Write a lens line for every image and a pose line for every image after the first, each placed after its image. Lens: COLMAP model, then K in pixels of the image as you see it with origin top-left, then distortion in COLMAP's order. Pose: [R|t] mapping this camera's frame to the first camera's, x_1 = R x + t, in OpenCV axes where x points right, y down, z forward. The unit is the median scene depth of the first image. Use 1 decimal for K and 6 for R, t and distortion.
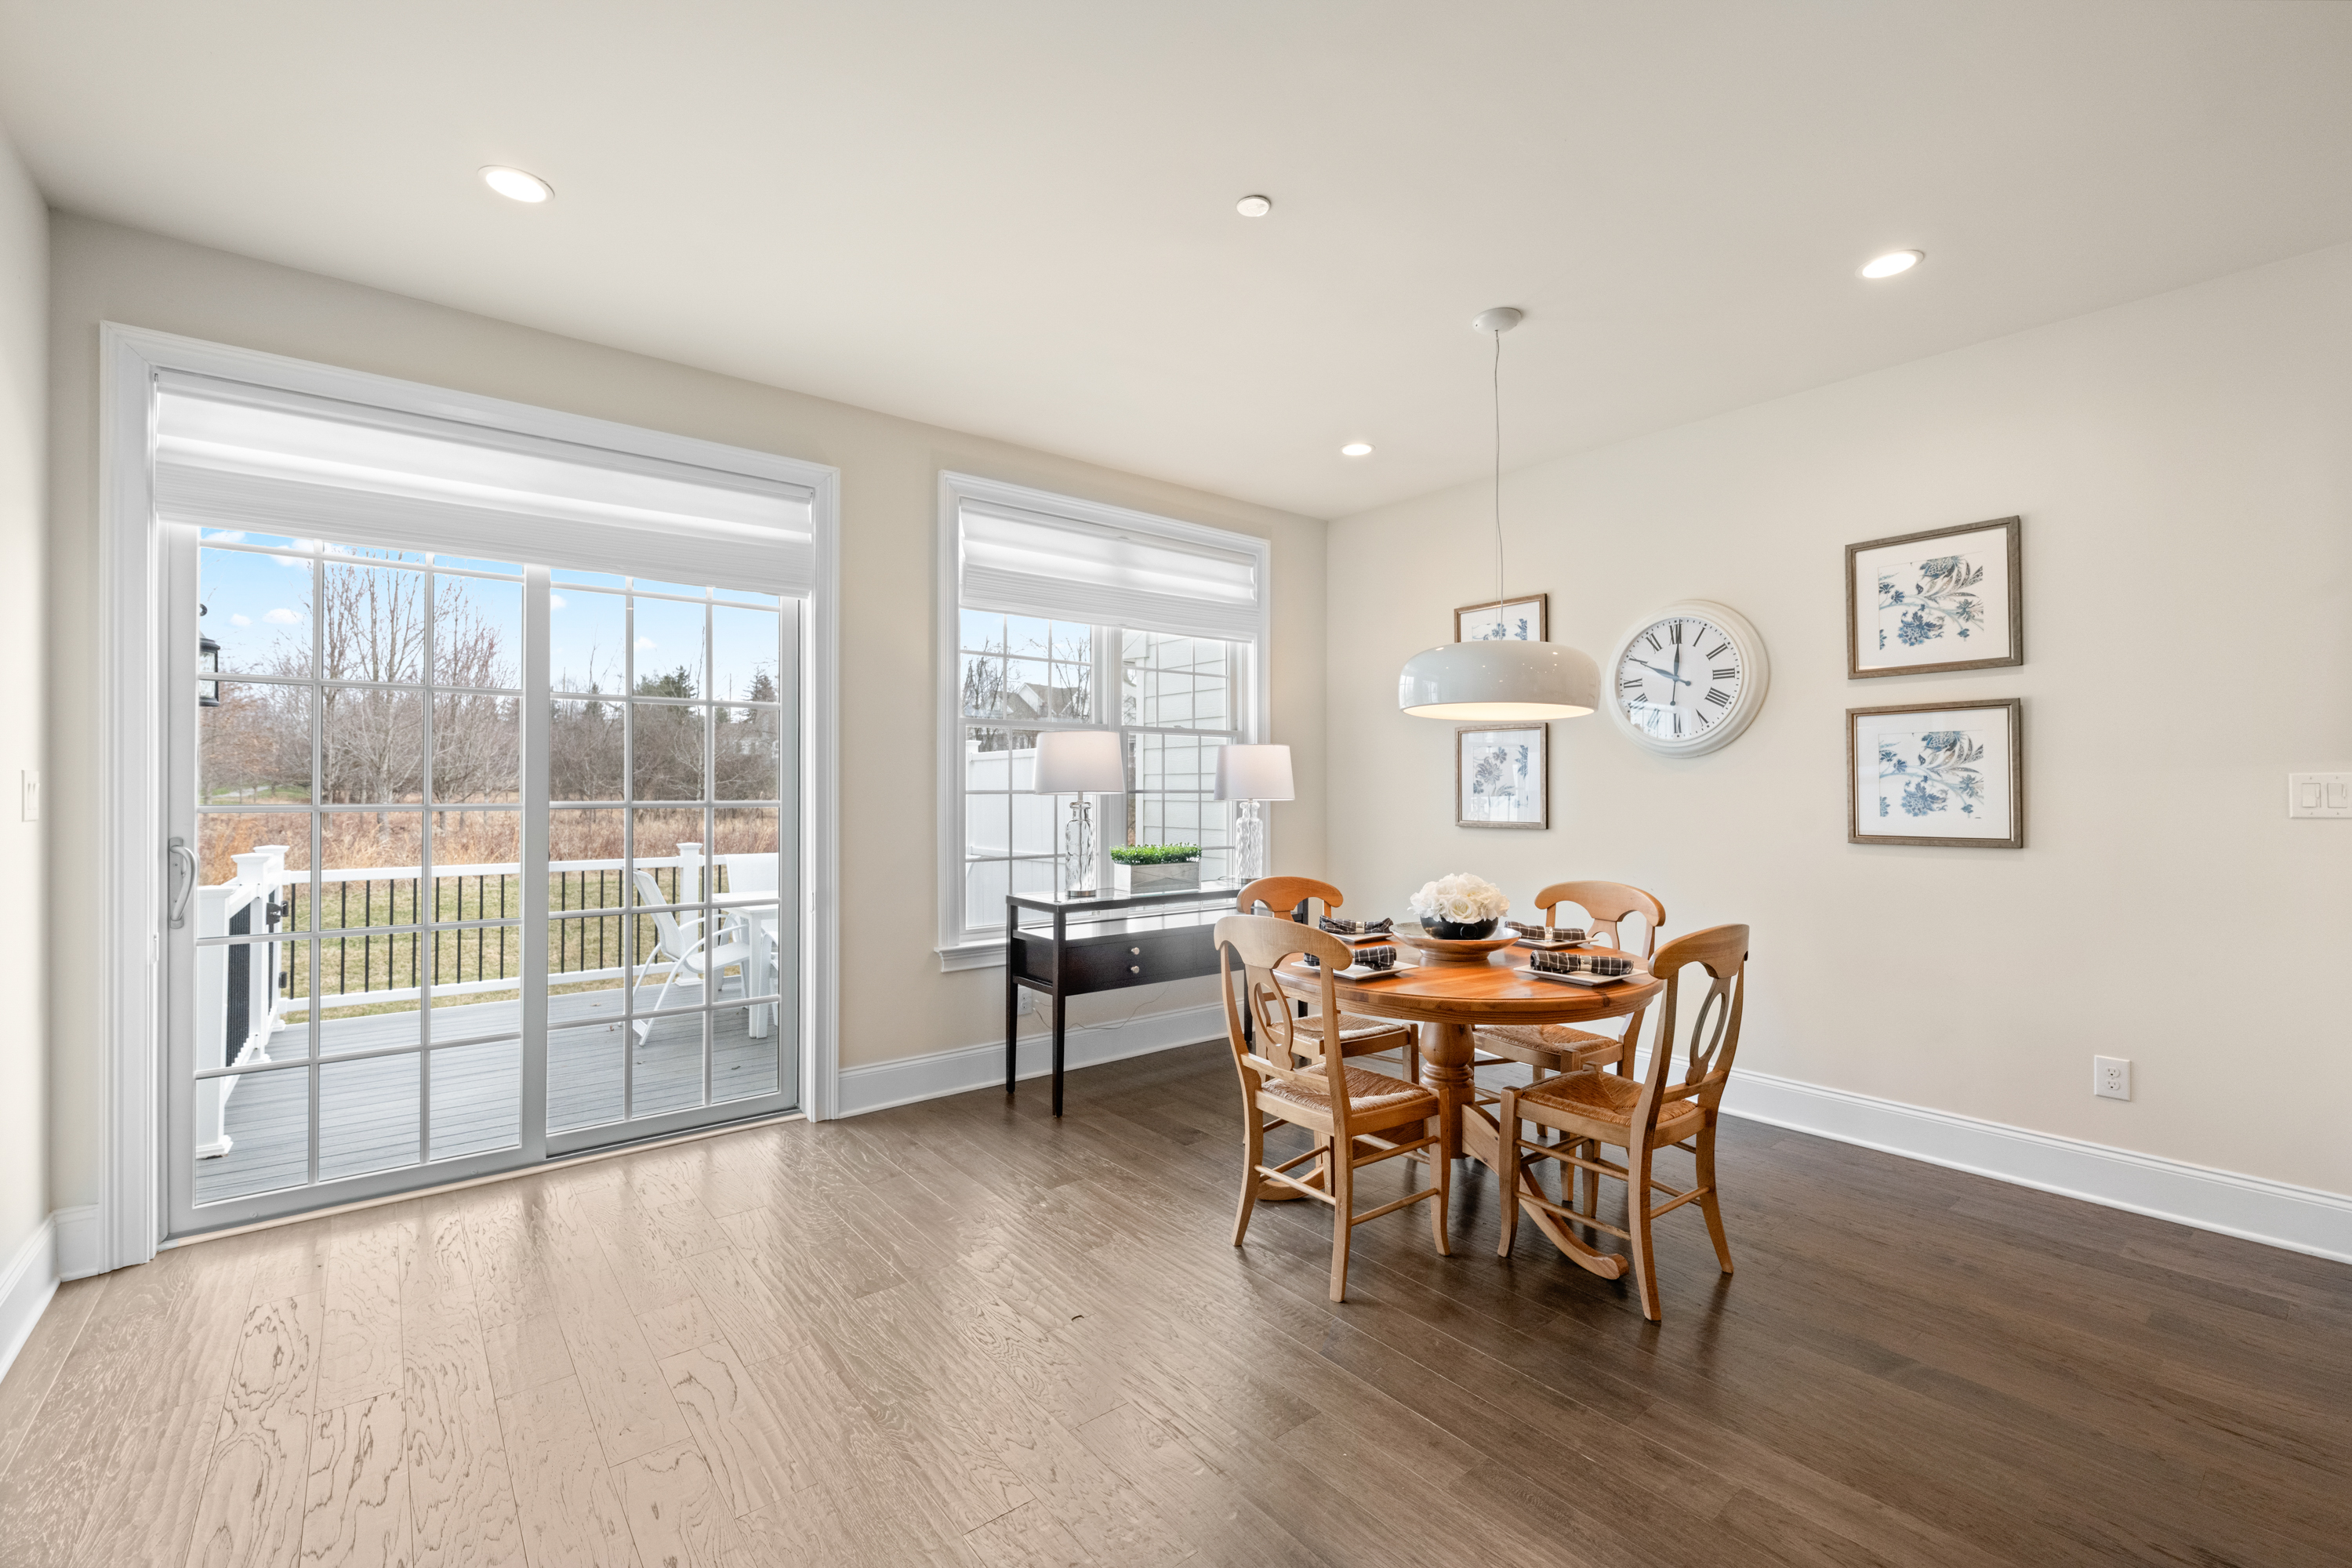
lens RADIAL K [[968.4, 0, 1171.7], [0, 968.4, 785.9], [0, 0, 1]] dist [-0.000103, -0.000251]
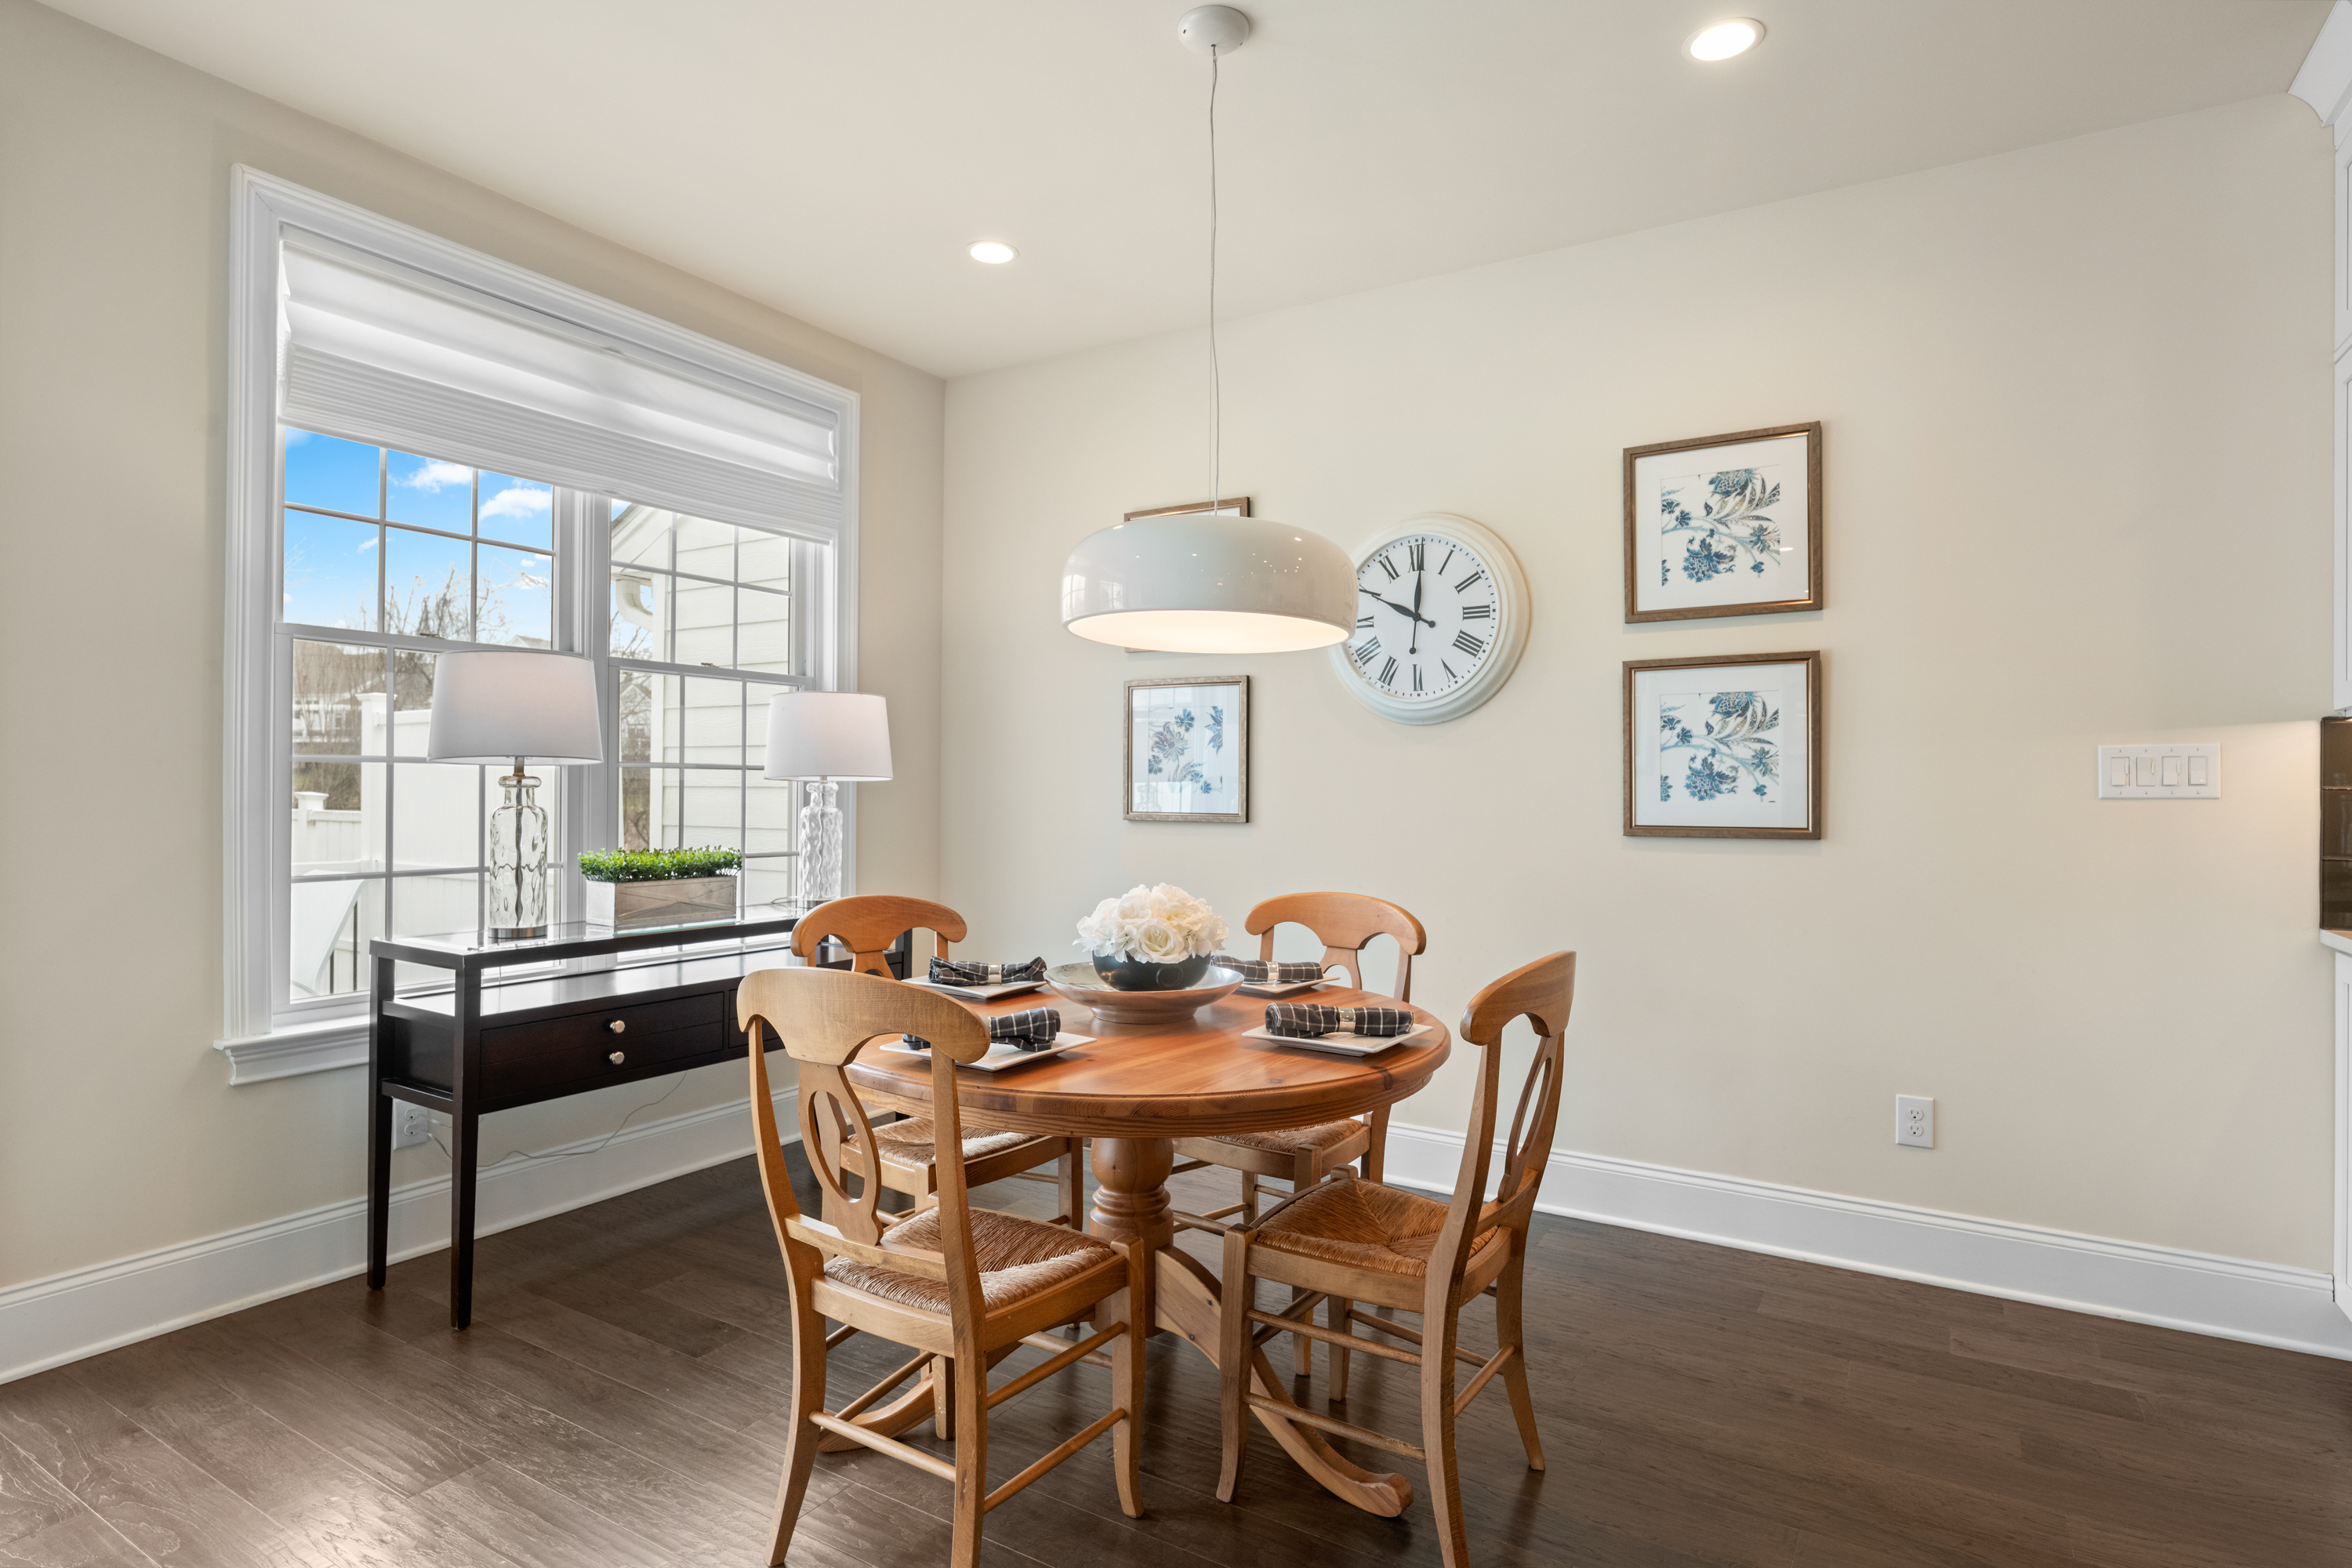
lens RADIAL K [[1226.5, 0, 1170.1], [0, 1226.5, 784.8], [0, 0, 1]] dist [-0.000657, 0.000144]
pose [[0.940945, 0.008395, 0.338455, 0.032676], [-0.009540, 0.999953, 0.001721, 0.022142], [-0.338425, -0.004848, 0.940981, 0.223967]]
